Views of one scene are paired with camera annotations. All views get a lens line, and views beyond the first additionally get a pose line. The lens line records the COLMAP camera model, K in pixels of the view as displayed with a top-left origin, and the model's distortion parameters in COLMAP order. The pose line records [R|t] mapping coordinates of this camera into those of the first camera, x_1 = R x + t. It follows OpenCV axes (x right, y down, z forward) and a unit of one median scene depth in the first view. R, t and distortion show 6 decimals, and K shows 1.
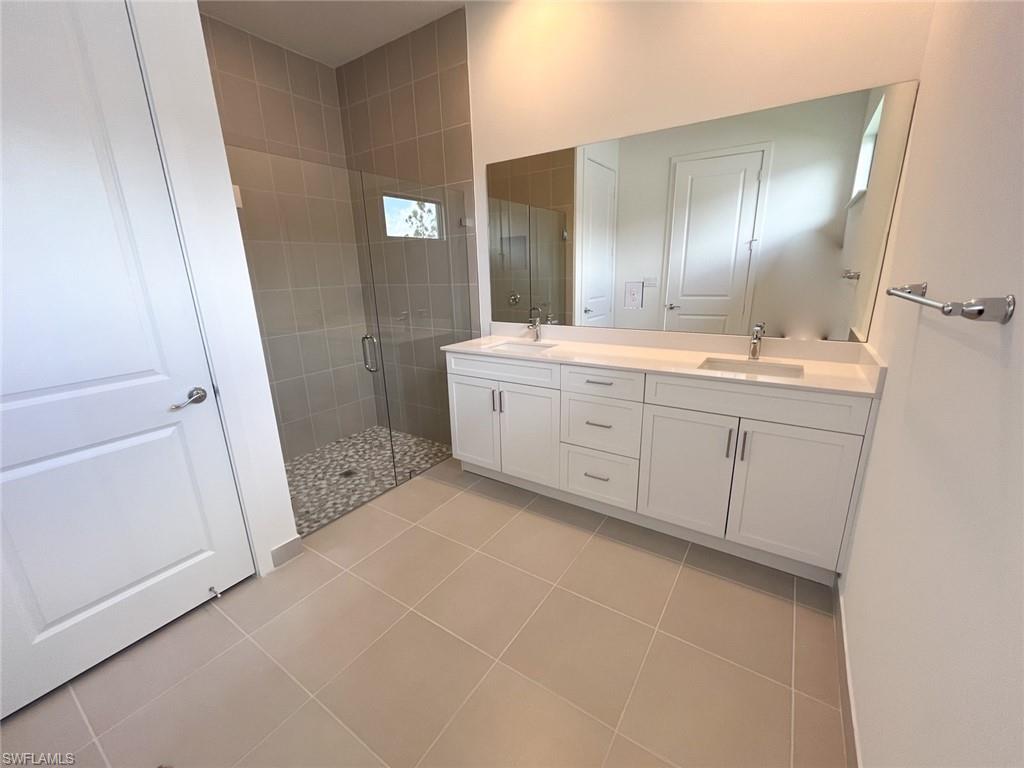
lens RADIAL K [[416.2, 0, 510.1], [0, 416.2, 386.0], [0, 0, 1]] dist [-0.001411, -0.000090]
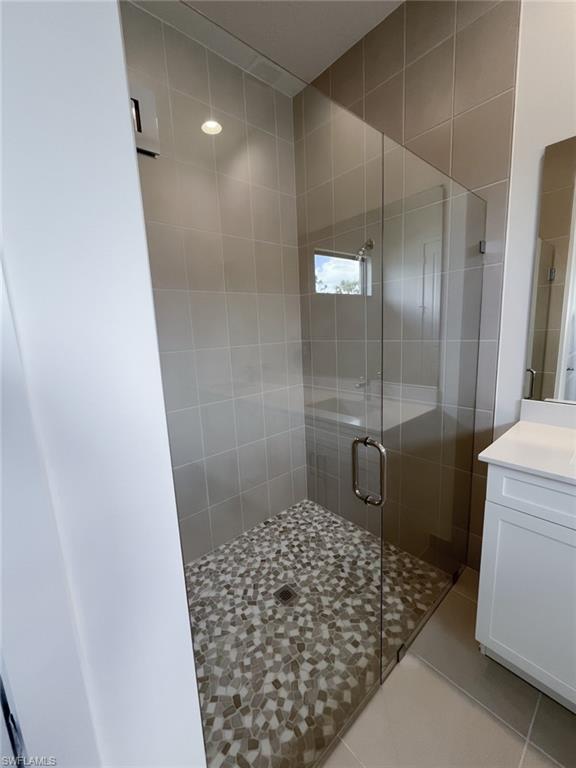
lens RADIAL K [[312.2, 0, 288.9], [0, 312.2, 383.0], [0, 0, 1]] dist [-0.001411, -0.000090]
pose [[0.967562, 0.025747, -0.251318, -0.236713], [-0.048042, 0.995392, -0.082985, -0.108766], [0.248023, 0.092367, 0.964341, 0.403791]]
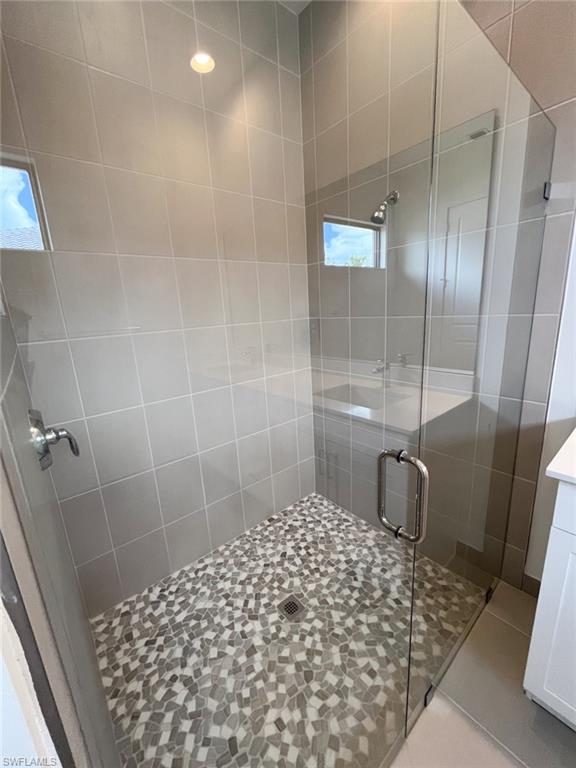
lens RADIAL K [[312.2, 0, 289.6], [0, 312.2, 382.7], [0, 0, 1]] dist [-0.001411, -0.000090]
pose [[0.961671, 0.040037, -0.271266, -0.253975], [-0.046184, 0.998800, -0.016312, -0.124028], [0.270288, 0.028215, 0.962366, 0.482107]]
